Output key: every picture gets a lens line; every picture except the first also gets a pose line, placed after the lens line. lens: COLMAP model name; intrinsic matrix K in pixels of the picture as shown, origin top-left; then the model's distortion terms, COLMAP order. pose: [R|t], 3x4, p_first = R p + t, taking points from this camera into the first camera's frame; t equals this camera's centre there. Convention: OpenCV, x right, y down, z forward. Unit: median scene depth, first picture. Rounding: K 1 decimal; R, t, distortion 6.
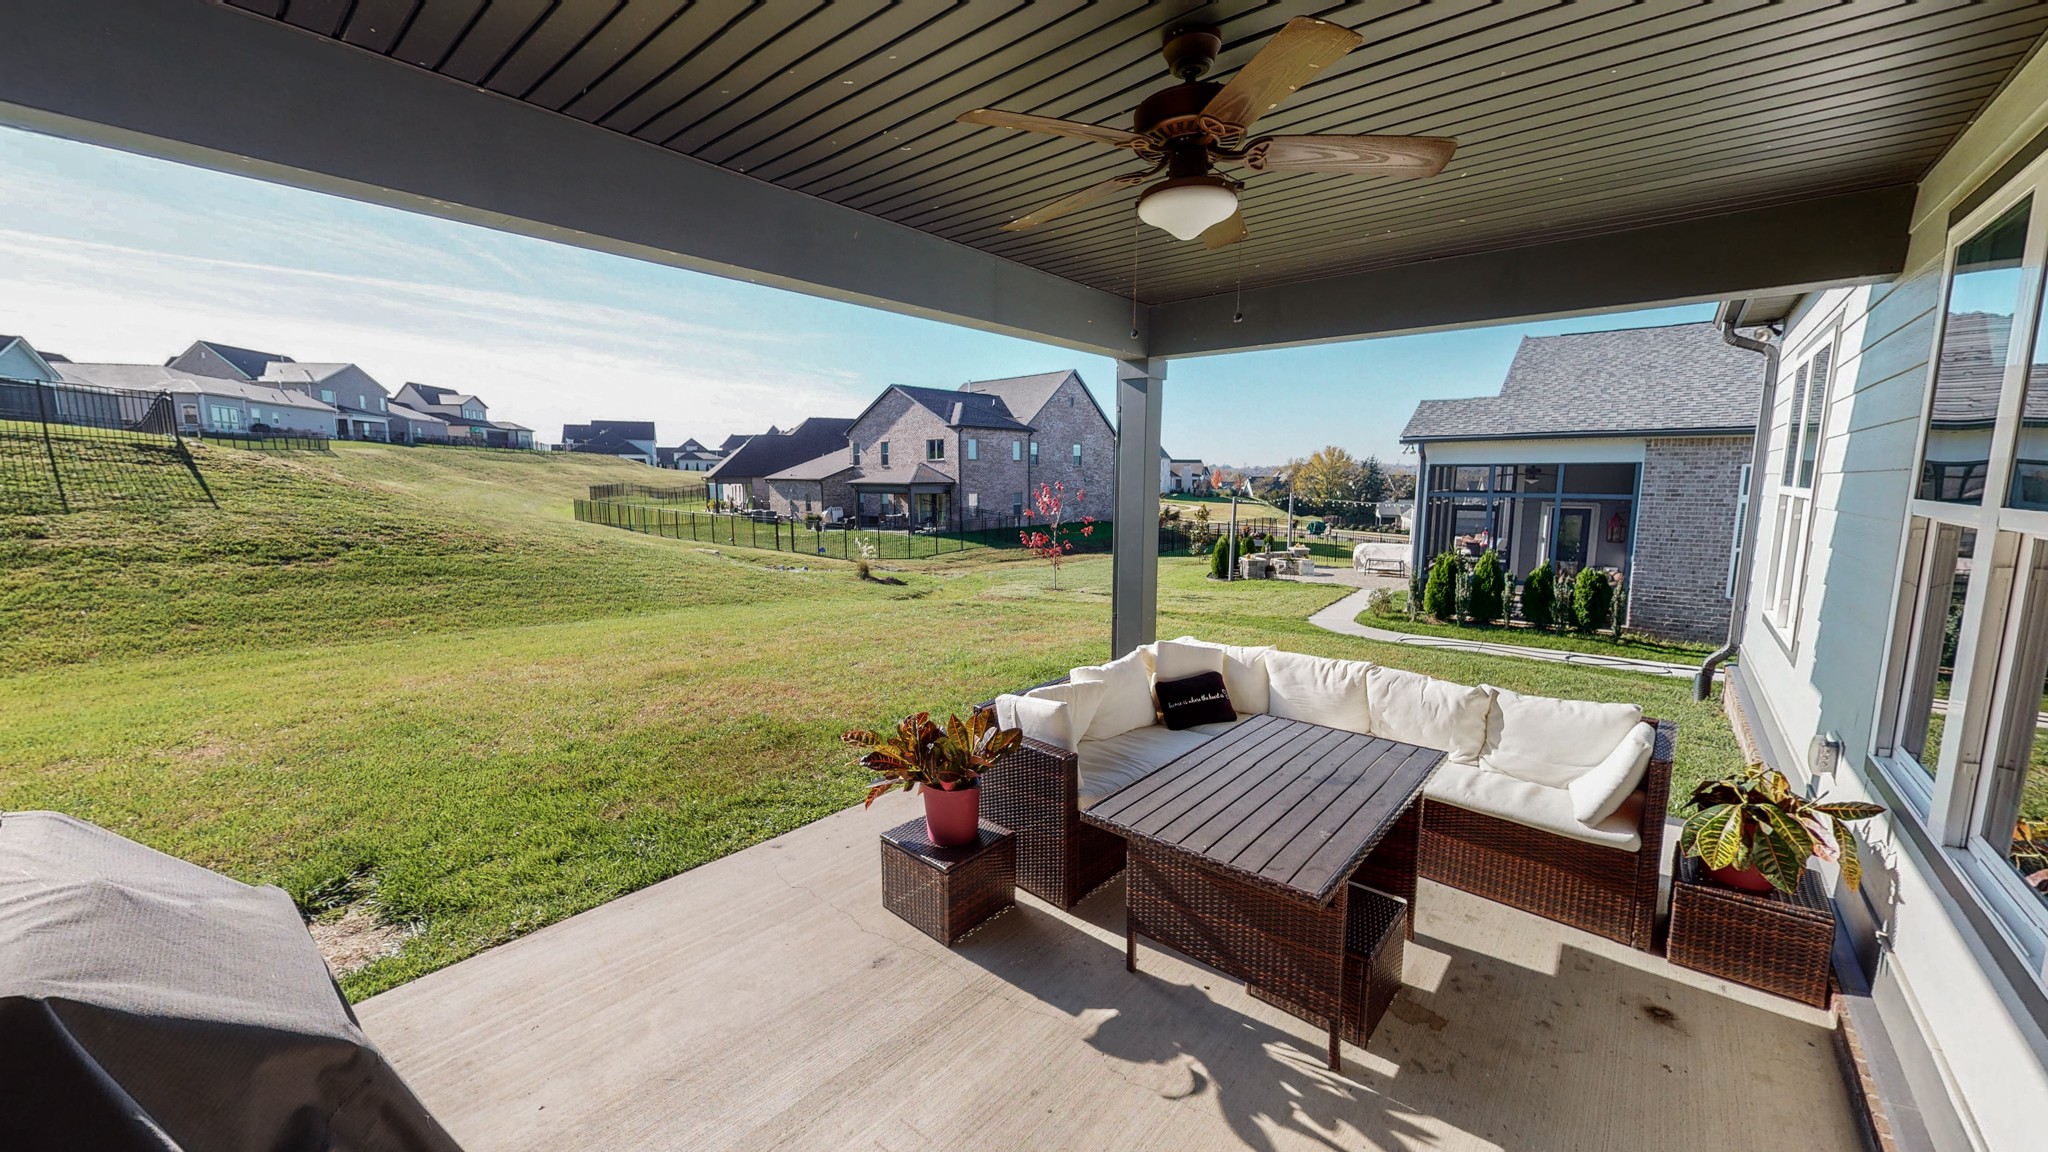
lens RADIAL K [[752.5, 0, 1024.0], [0, 752.5, 576.0], [0, 0, 1]] dist [0.001302, 0.000074]
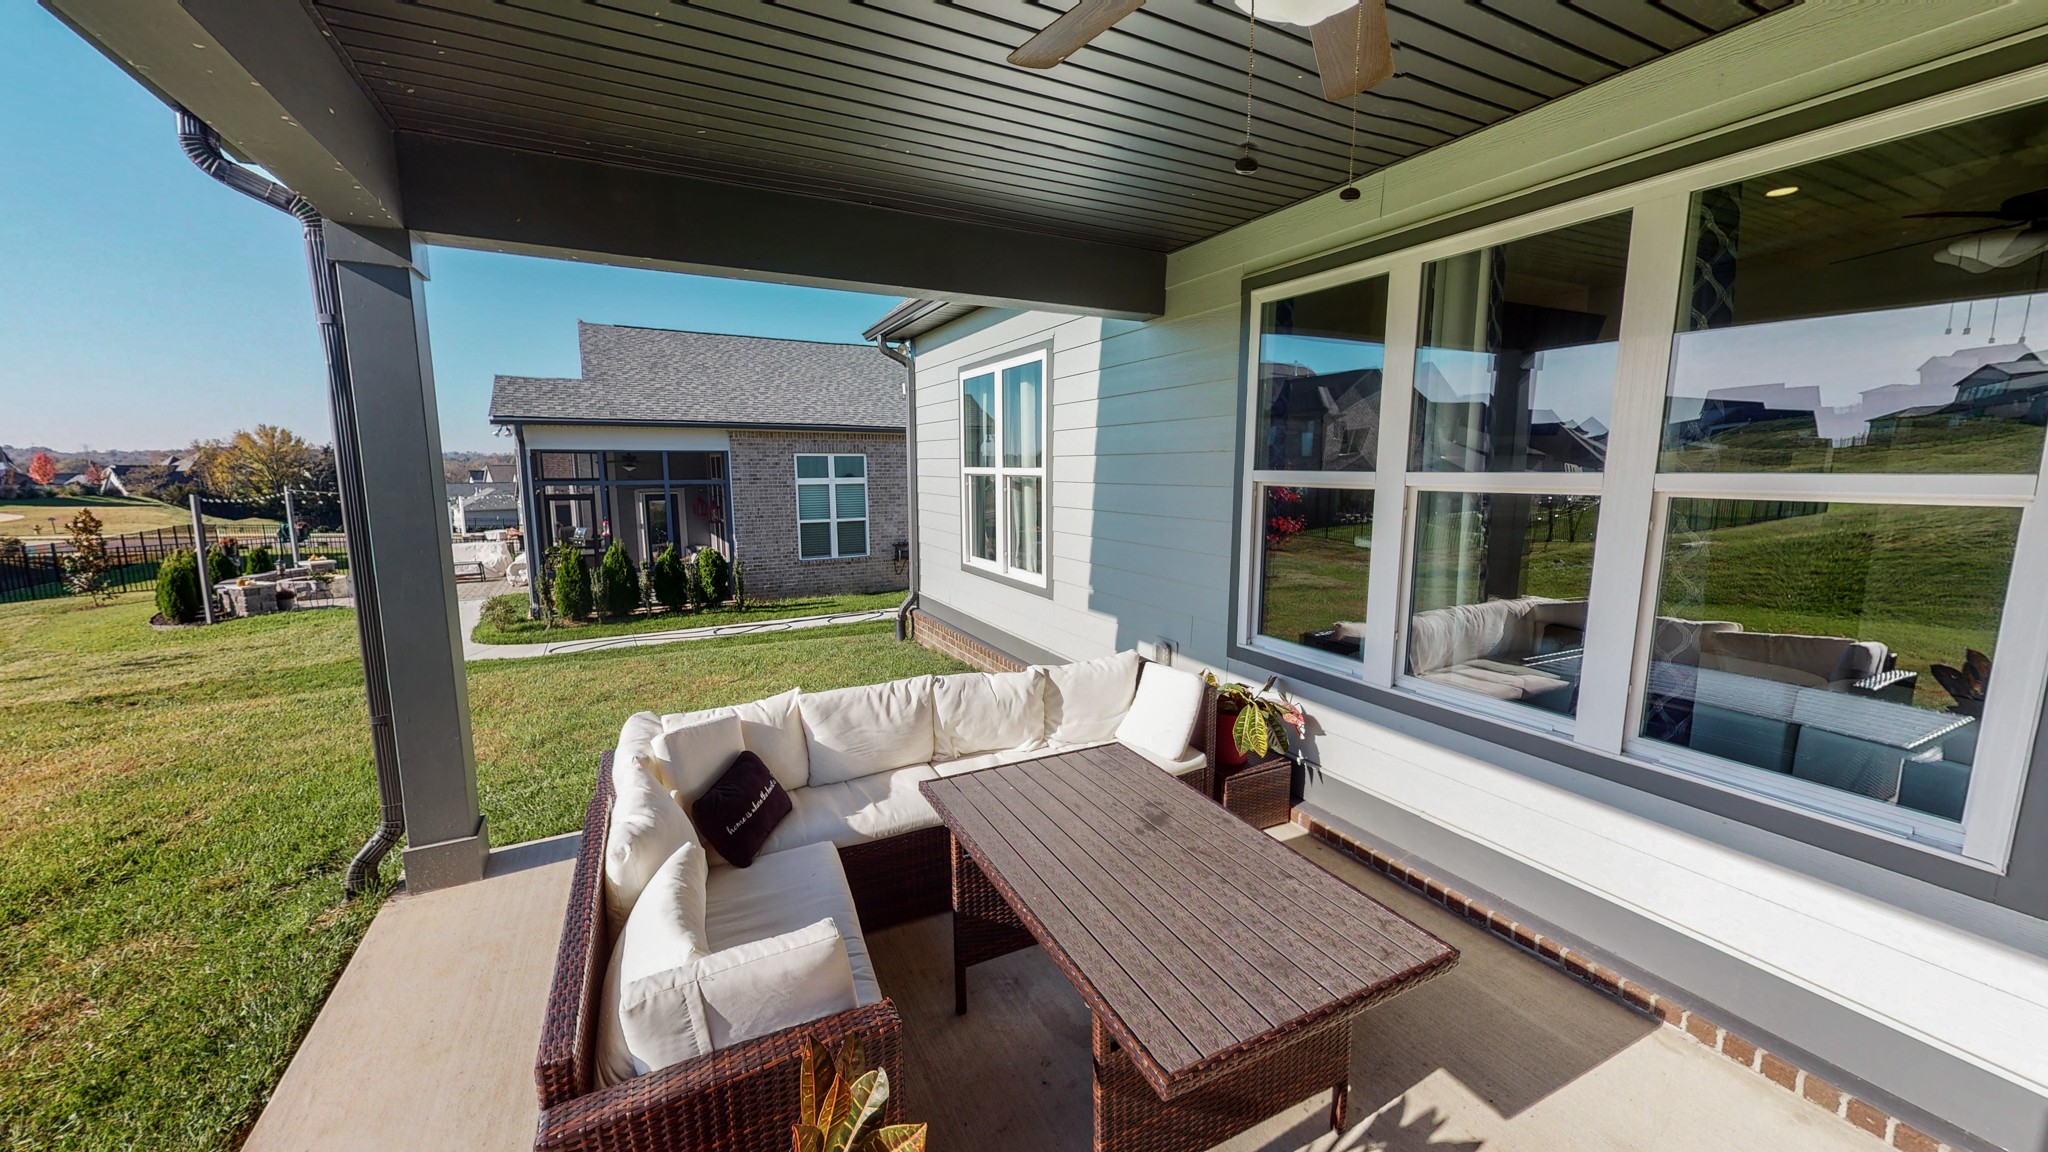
lens RADIAL K [[752.5, 0, 1024.0], [0, 752.5, 576.0], [0, 0, 1]] dist [0.001302, 0.000074]
pose [[0.385942, -0.133970, 0.912744, -0.067379], [0.120859, 0.988214, 0.093944, -0.016176], [-0.914572, 0.074057, 0.397585, 0.145311]]
